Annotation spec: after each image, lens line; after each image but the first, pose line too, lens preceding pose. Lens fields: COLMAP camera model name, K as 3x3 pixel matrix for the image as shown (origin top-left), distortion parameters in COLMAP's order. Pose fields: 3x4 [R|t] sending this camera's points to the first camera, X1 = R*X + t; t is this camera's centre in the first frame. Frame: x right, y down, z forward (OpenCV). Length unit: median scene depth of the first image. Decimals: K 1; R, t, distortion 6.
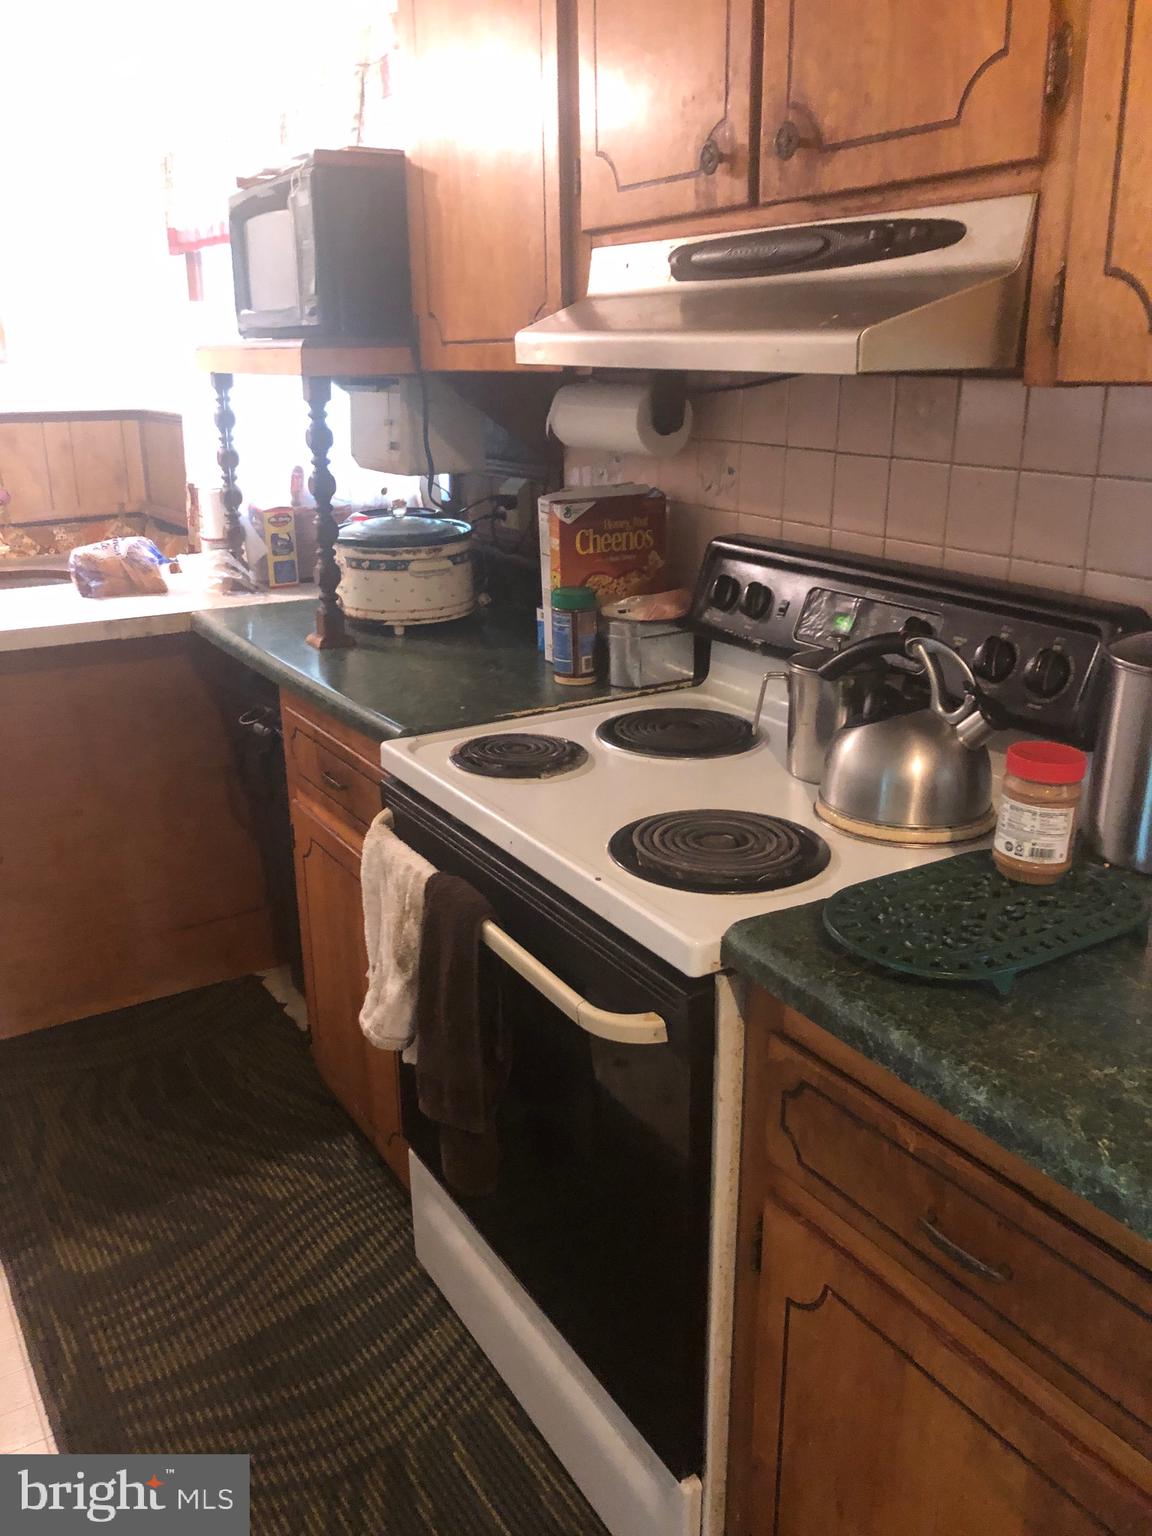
lens RADIAL K [[1266.3, 0, 576.0], [0, 1266.3, 768.0], [0, 0, 1]] dist [0.006064, 0.013743]
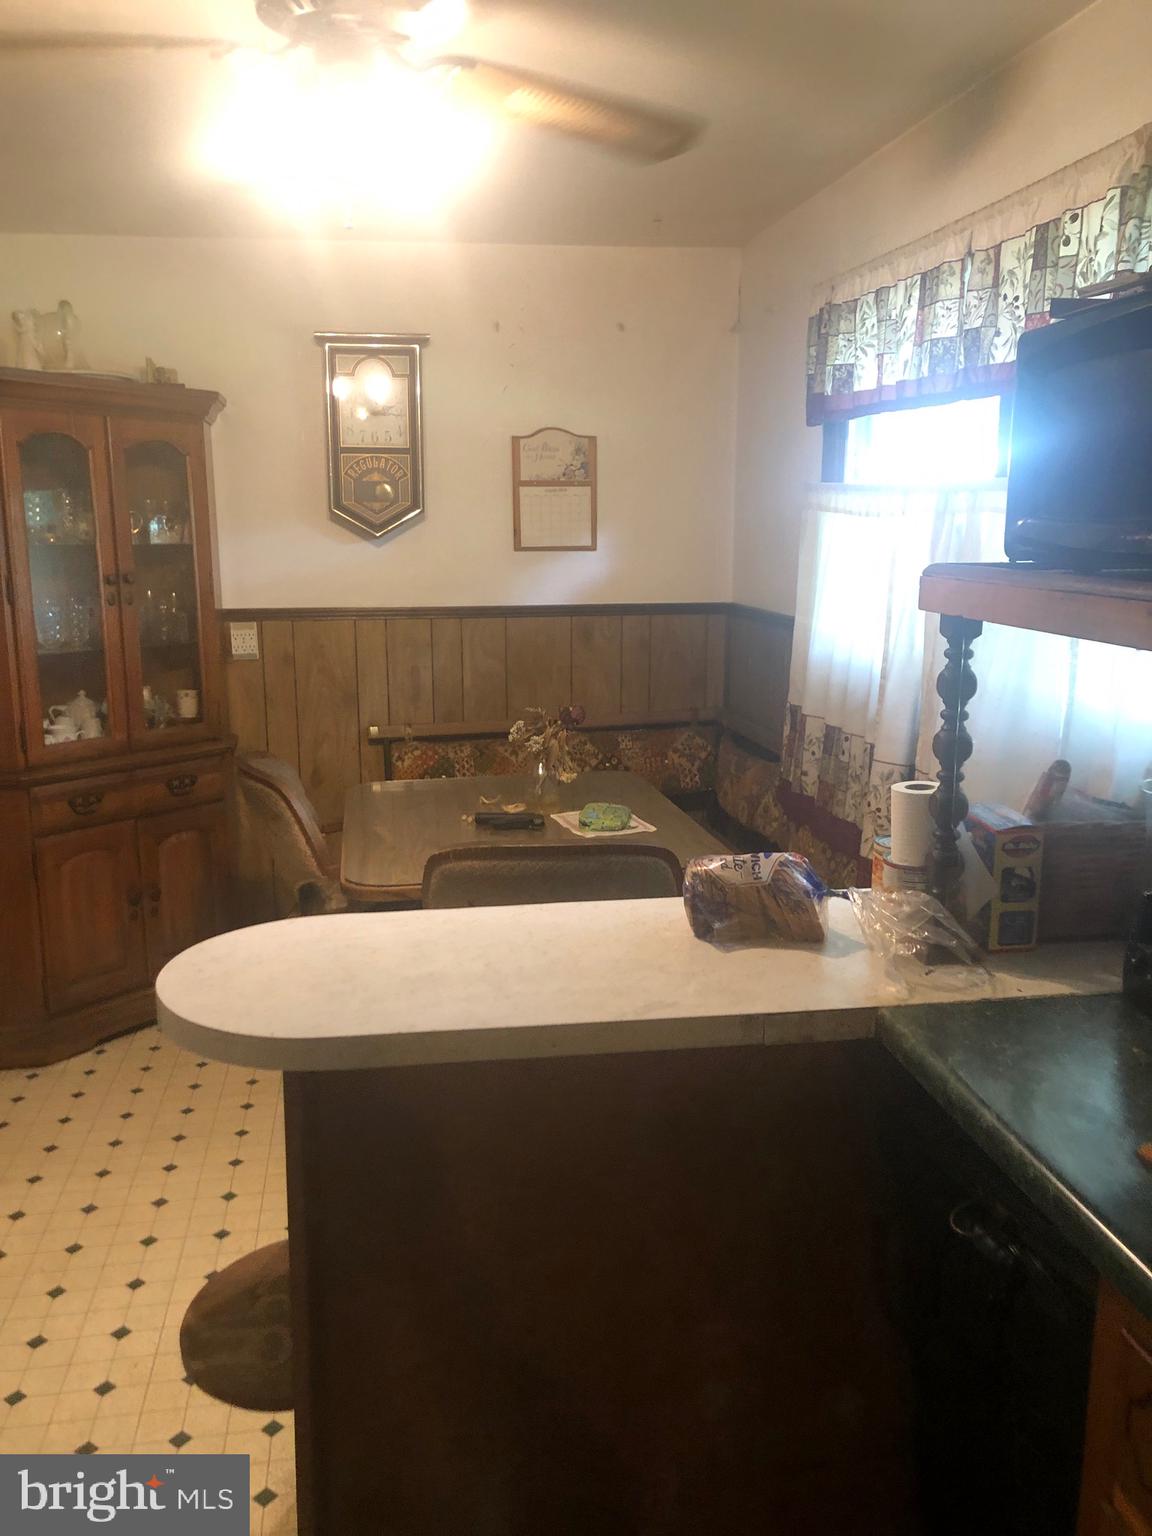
lens RADIAL K [[1266.3, 0, 576.0], [0, 1266.3, 768.0], [0, 0, 1]] dist [0.006064, 0.013743]
pose [[0.922635, 0.079907, -0.377307, -0.249797], [-0.124636, 0.987584, -0.095619, -0.181530], [0.364981, 0.135247, 0.921139, 0.440011]]
